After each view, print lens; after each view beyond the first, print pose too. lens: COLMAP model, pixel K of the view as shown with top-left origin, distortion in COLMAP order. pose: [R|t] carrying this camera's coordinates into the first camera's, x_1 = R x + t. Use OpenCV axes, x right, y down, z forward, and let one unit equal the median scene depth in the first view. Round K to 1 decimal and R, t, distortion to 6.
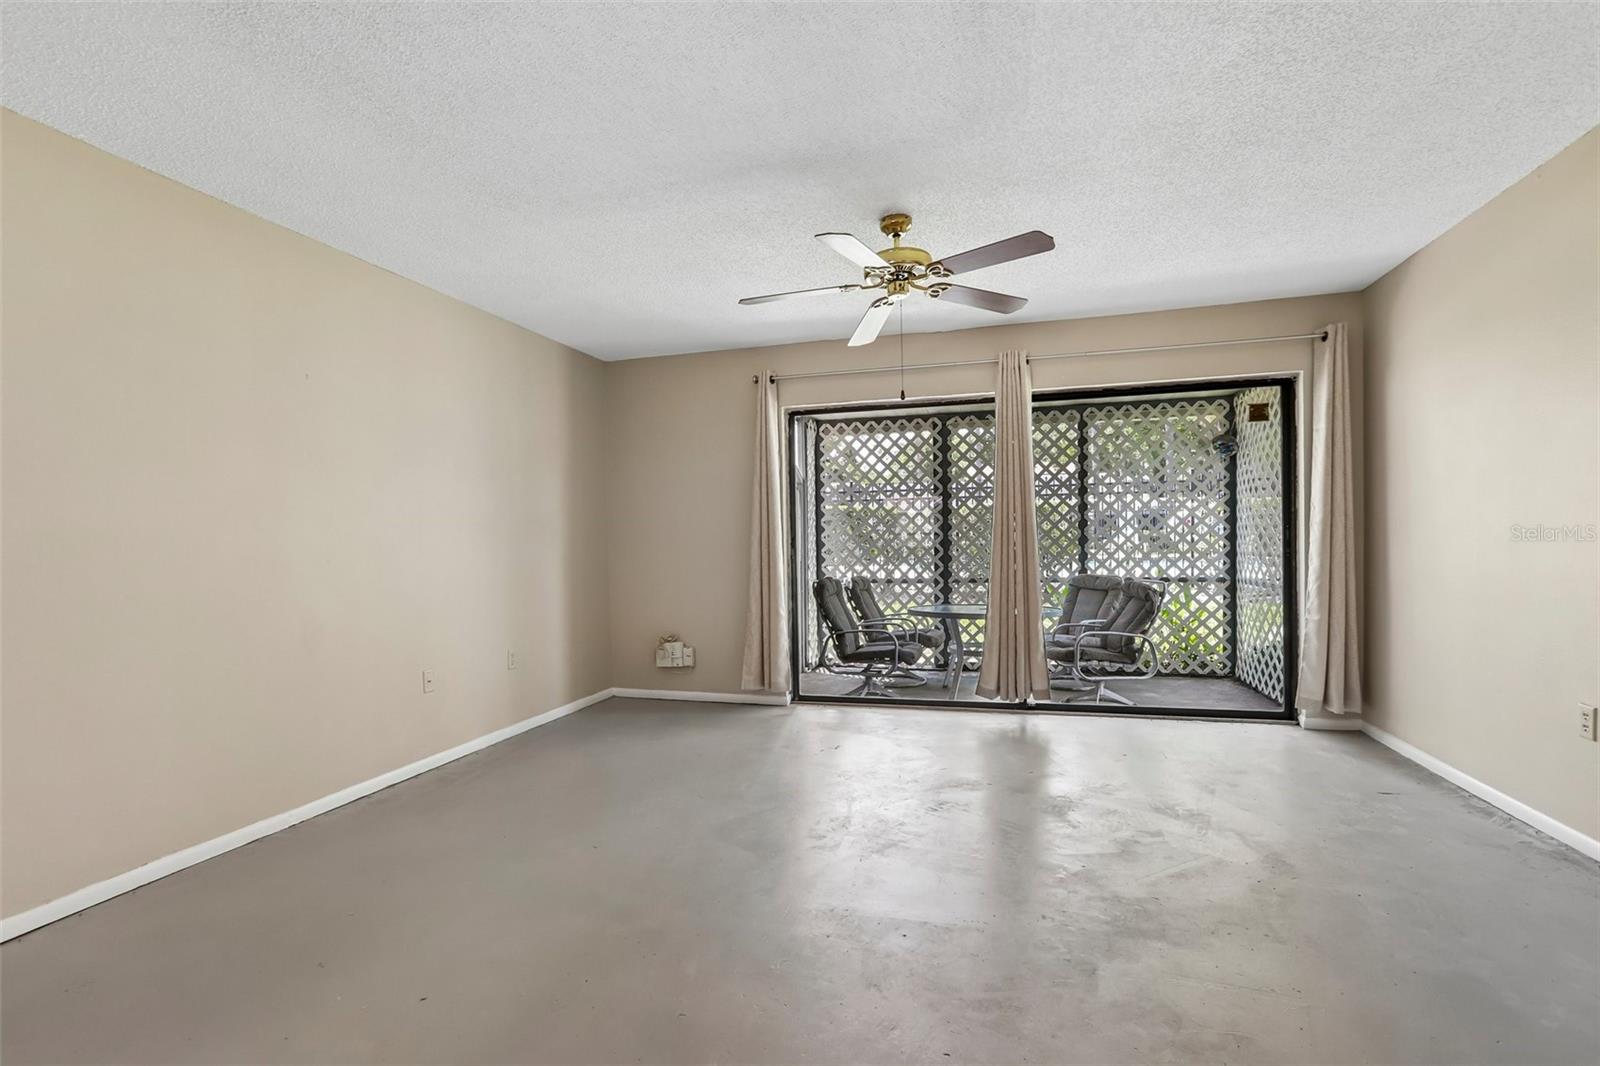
lens RADIAL K [[748.1, 0, 805.5], [0, 748.1, 556.2], [0, 0, 1]] dist [-0.036718, 0.022980]
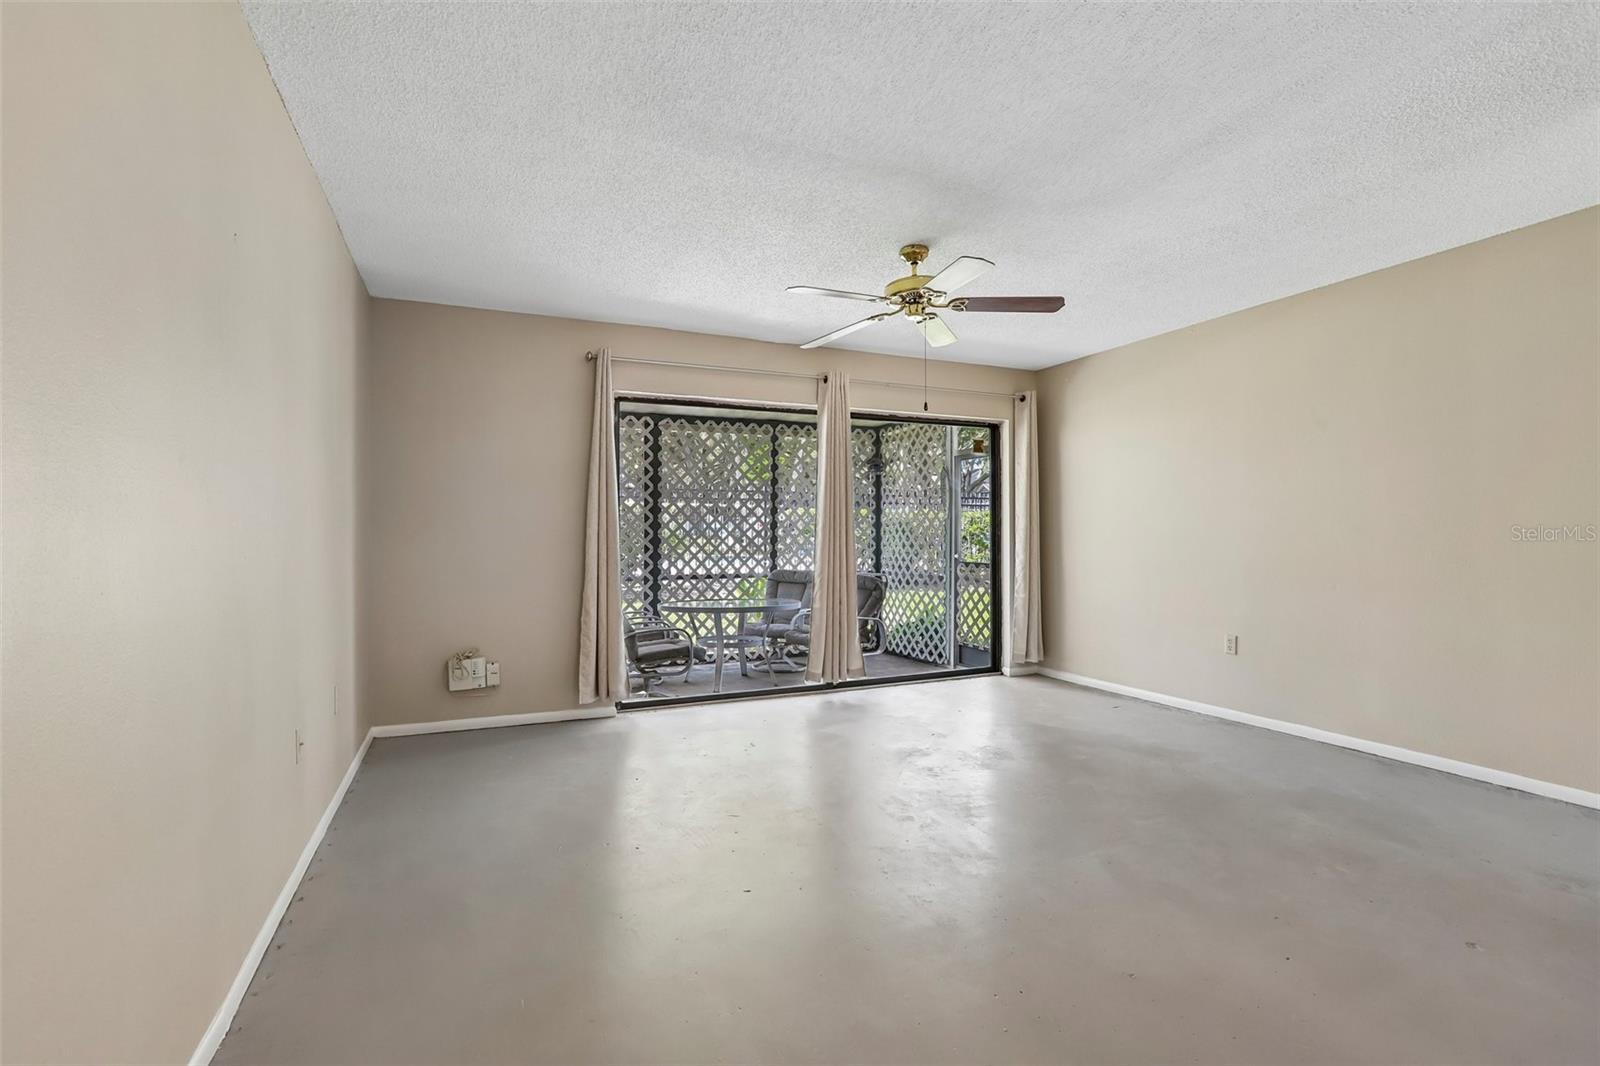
lens RADIAL K [[724.3, 0, 800.0], [0, 724.3, 533.0], [0, 0, 1]] dist [-0.029983, 0.013128]
pose [[0.765898, 0.018450, 0.642697, -0.441185], [0.002836, 0.999482, -0.032073, 0.005384], [-0.642955, 0.026387, 0.765449, 0.182832]]
